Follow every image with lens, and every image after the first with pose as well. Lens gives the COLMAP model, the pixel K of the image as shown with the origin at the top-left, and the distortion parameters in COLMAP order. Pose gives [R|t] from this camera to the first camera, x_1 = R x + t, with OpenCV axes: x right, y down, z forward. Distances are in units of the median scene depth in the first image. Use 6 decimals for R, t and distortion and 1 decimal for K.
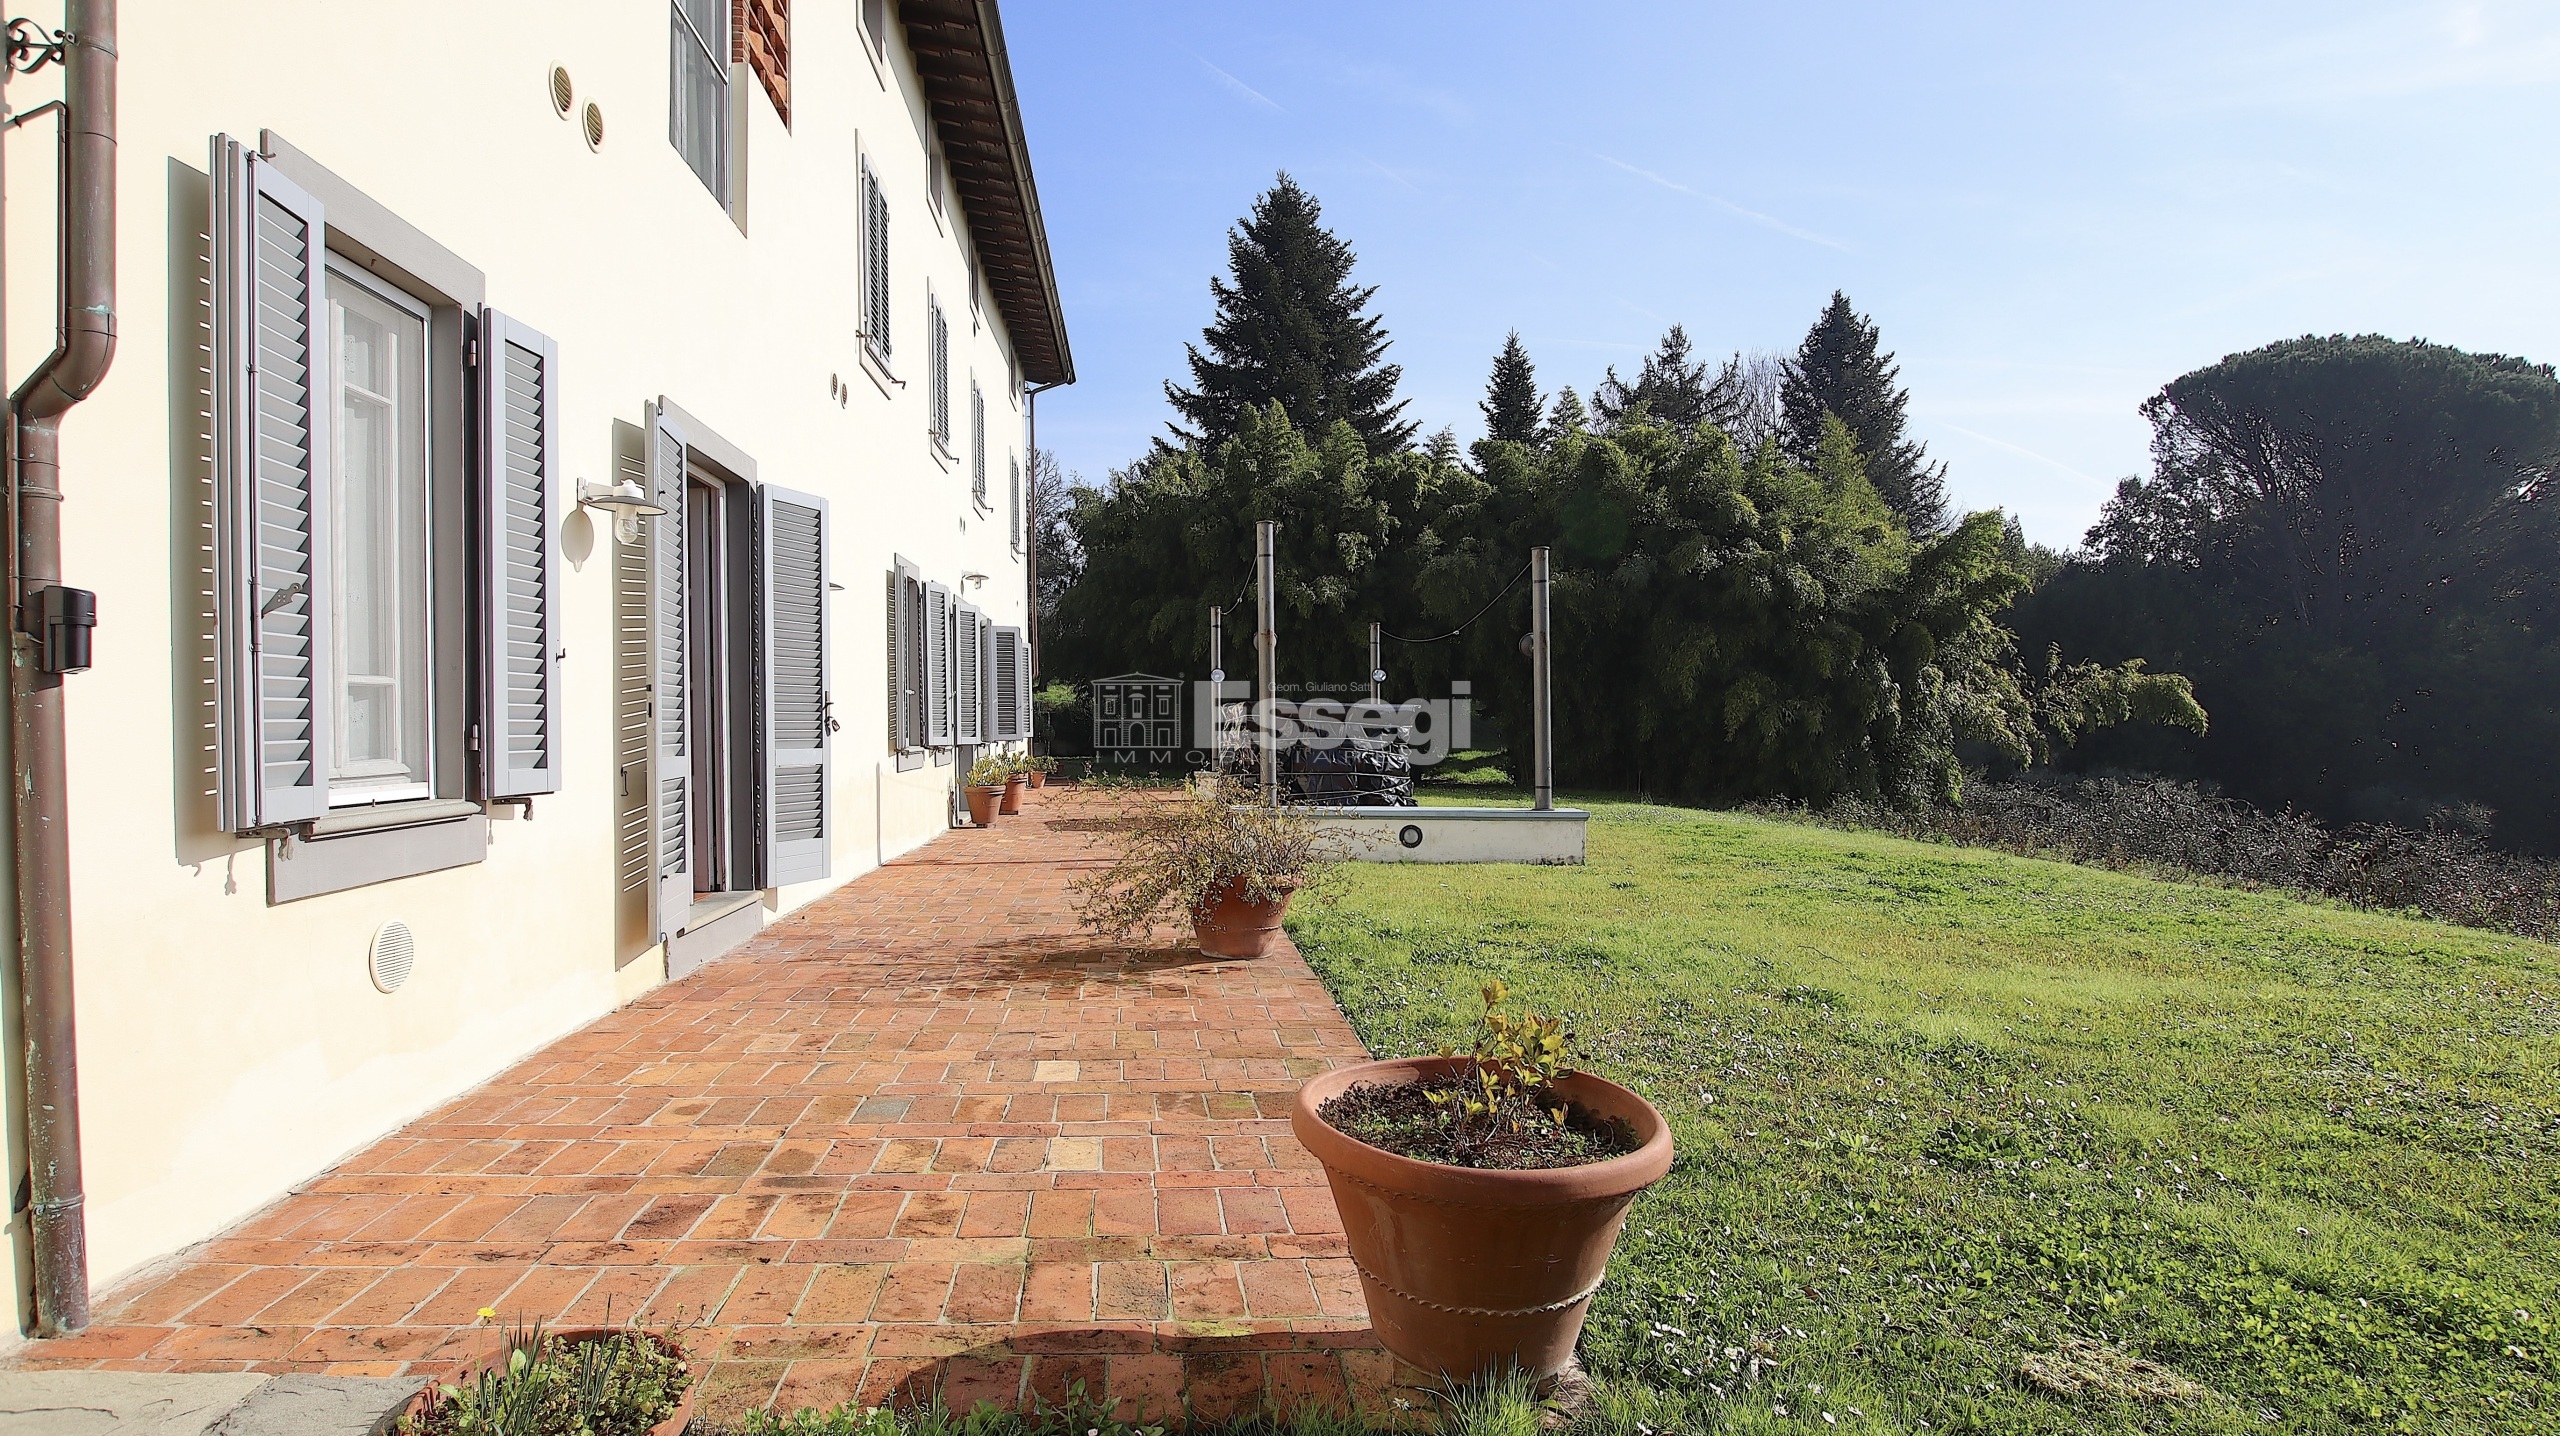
lens RADIAL K [[1442.7, 0, 1345.6], [0, 1442.7, 787.1], [0, 0, 1]] dist [-0.059450, 0.021058]
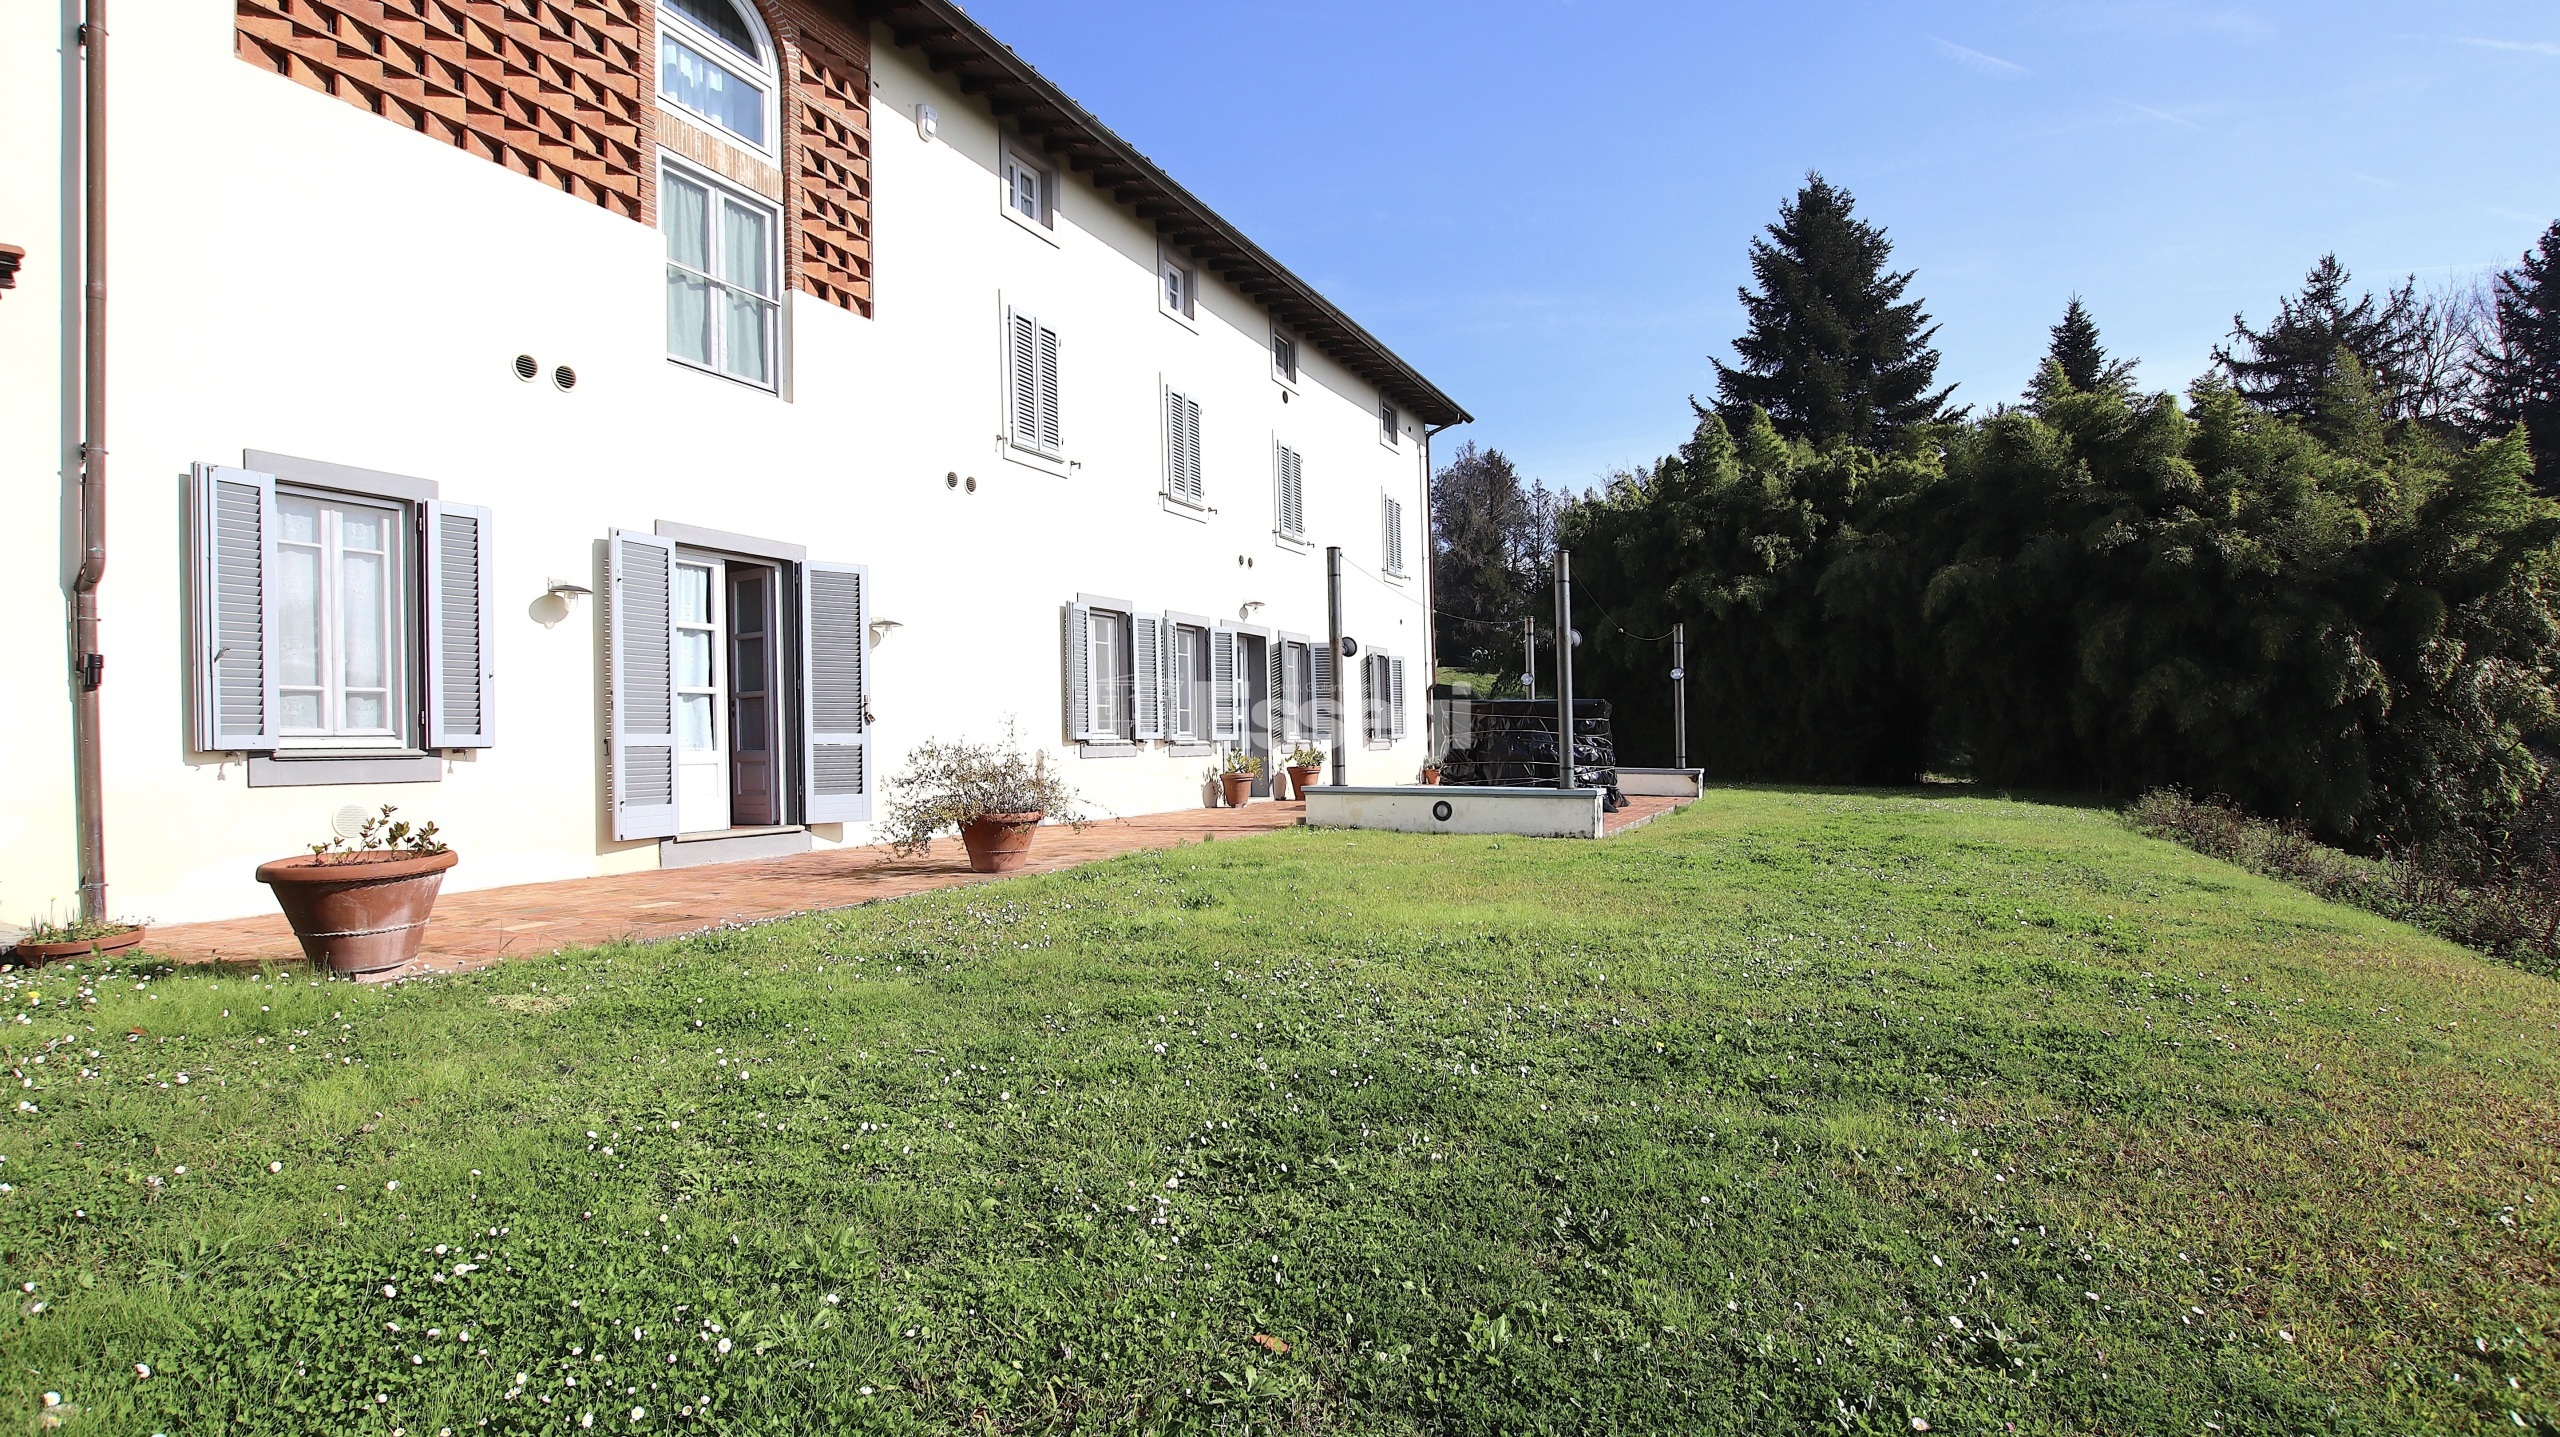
lens RADIAL K [[1442.7, 0, 1345.6], [0, 1442.7, 787.6], [0, 0, 1]] dist [-0.059450, 0.021058]
pose [[0.878099, -0.000826, -0.478478, 0.145251], [-0.004632, 0.999937, -0.010228, 0.007663], [0.478456, 0.011198, 0.878040, -0.011368]]
